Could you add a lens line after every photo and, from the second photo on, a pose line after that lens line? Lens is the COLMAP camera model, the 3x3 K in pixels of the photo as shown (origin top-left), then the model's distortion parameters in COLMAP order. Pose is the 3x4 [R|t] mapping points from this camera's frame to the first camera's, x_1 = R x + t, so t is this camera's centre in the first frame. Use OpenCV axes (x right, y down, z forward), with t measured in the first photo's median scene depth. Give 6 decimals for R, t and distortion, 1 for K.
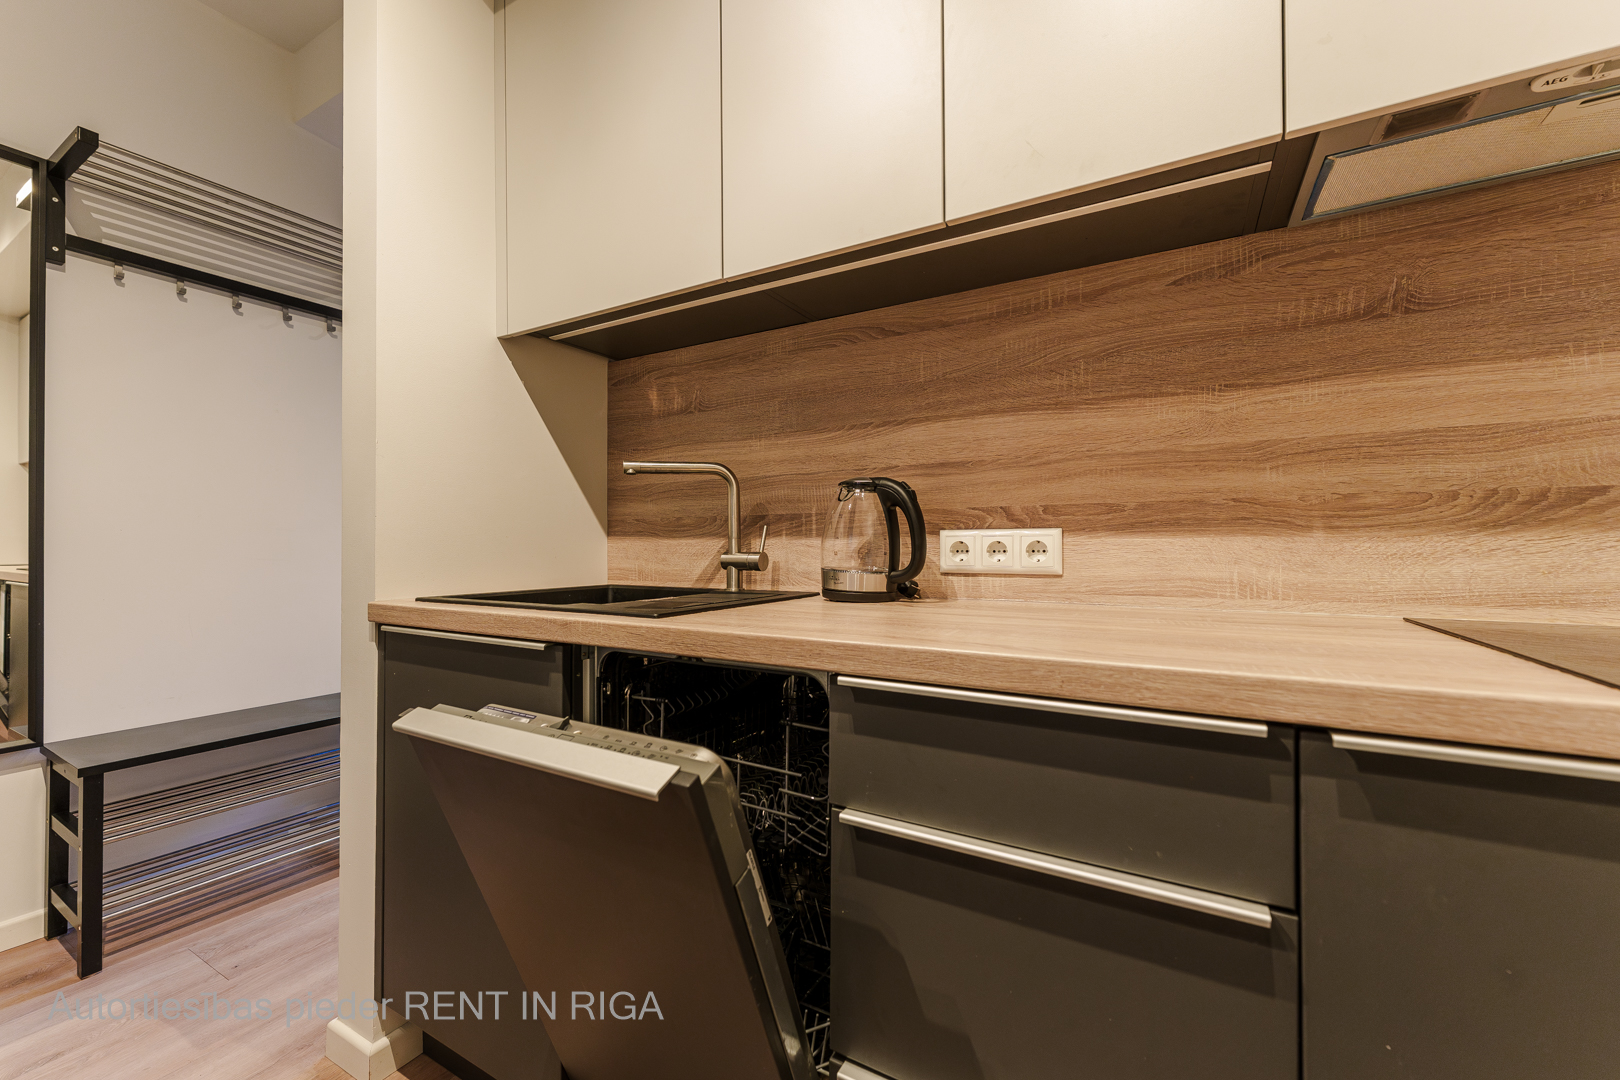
lens RADIAL K [[642.7, 0, 806.1], [0, 642.7, 538.4], [0, 0, 1]] dist [-0.003646, -0.000020]
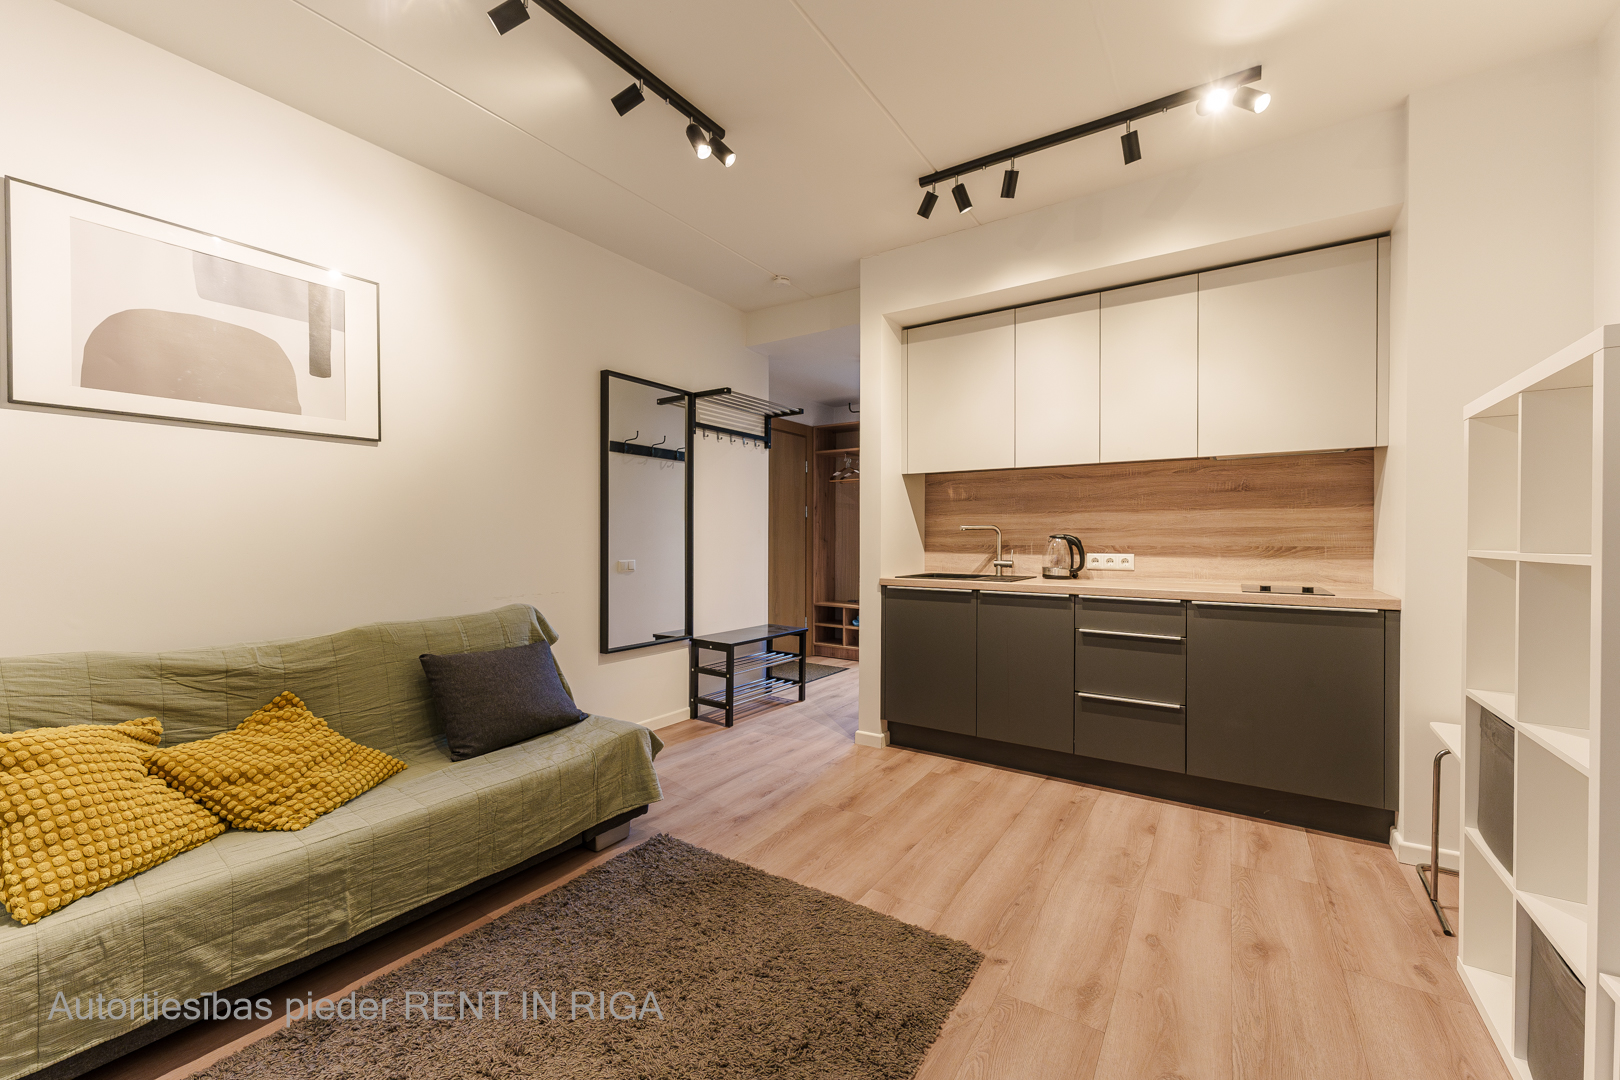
lens RADIAL K [[642.7, 0, 804.5], [0, 642.7, 538.6], [0, 0, 1]] dist [-0.003646, -0.000020]
pose [[0.997294, 0.004844, -0.073361, -0.806716], [-0.004001, 0.999924, 0.011630, -0.104773], [0.073412, -0.011305, 0.997238, -1.842463]]
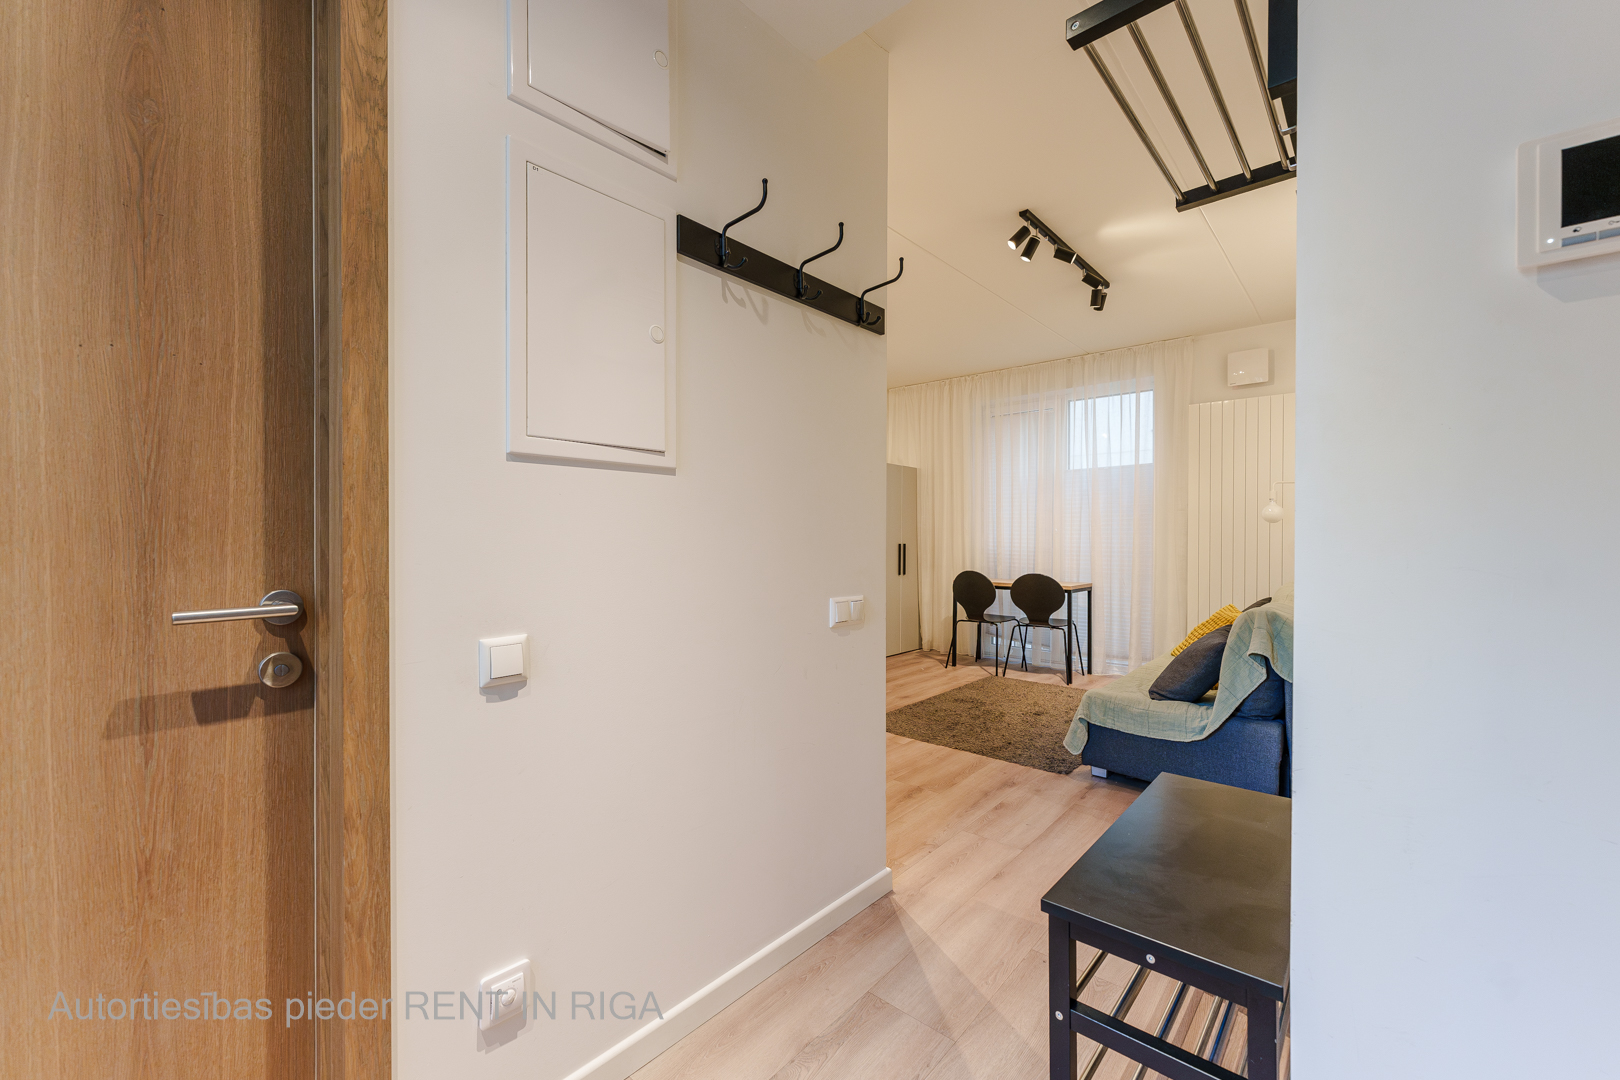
lens RADIAL K [[642.7, 0, 807.6], [0, 642.7, 540.9], [0, 0, 1]] dist [-0.003646, -0.000020]
pose [[-0.979099, 0.001448, 0.203380, -0.914821], [-0.000048, 0.999973, -0.007349, -0.049569], [-0.203386, -0.007205, -0.979072, 2.726075]]
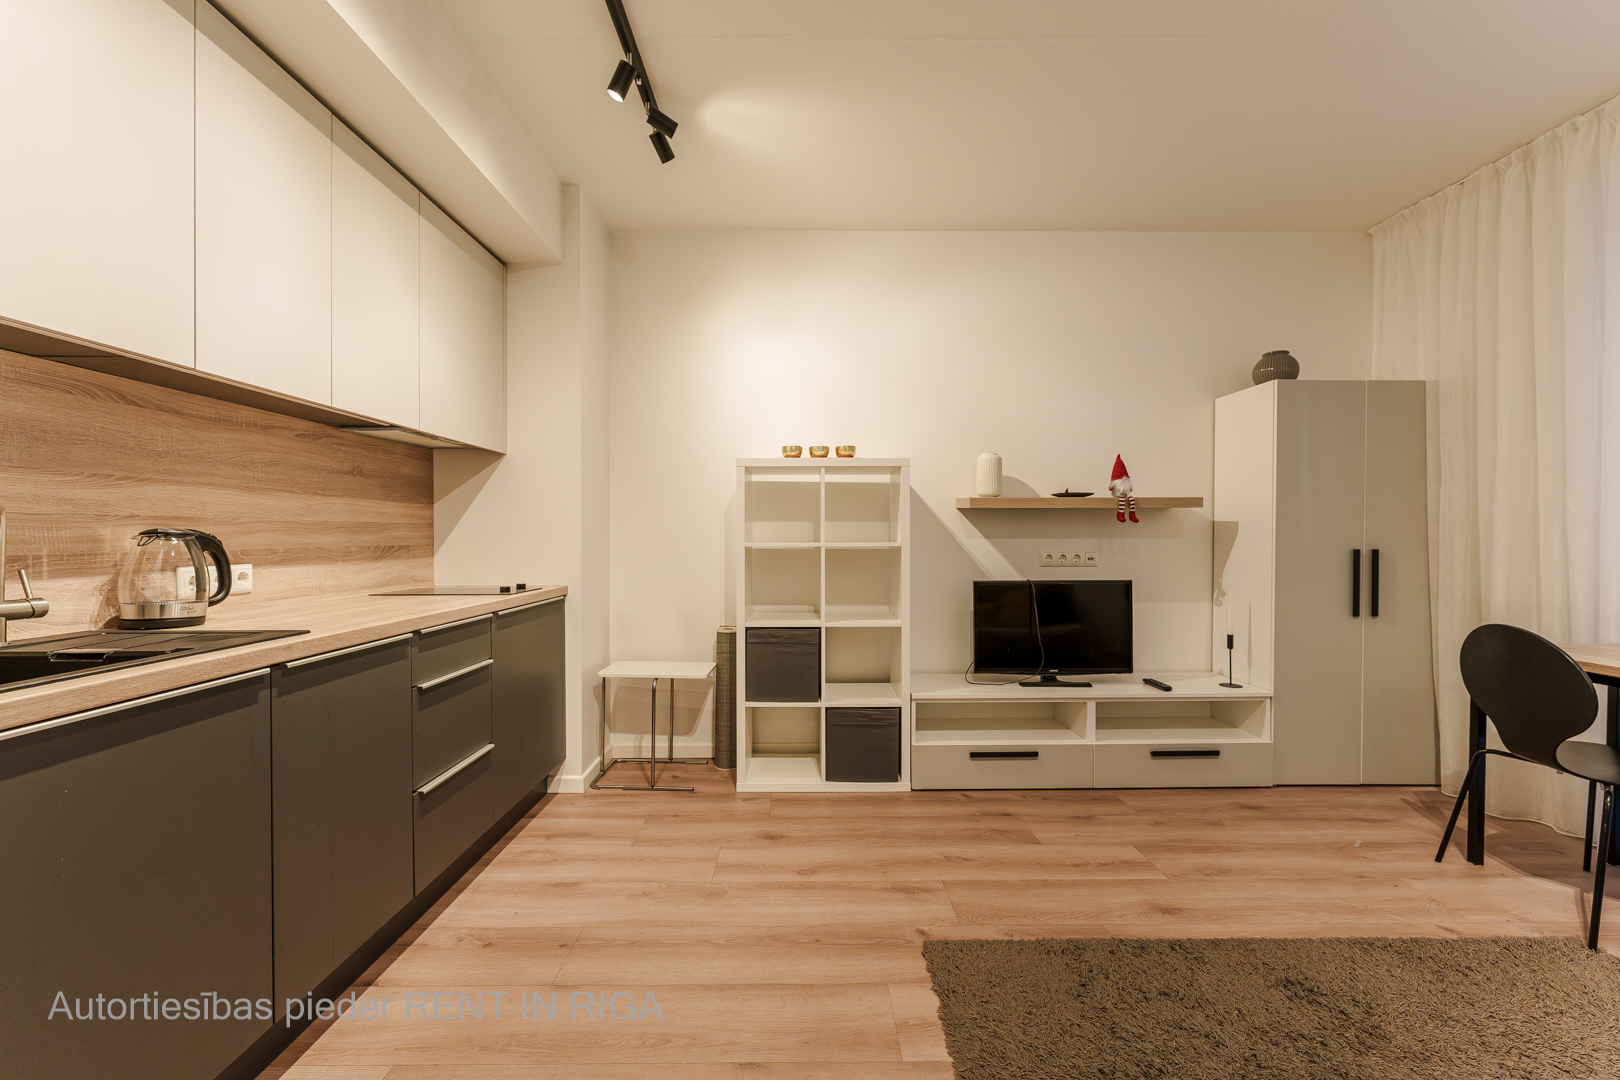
lens RADIAL K [[642.7, 0, 800.5], [0, 642.7, 544.0], [0, 0, 1]] dist [-0.003646, -0.000020]
pose [[-0.491769, -0.007940, 0.870689, -1.635332], [-0.007415, 0.999960, 0.004931, -0.080446], [-0.870694, -0.004031, -0.491809, 0.552872]]
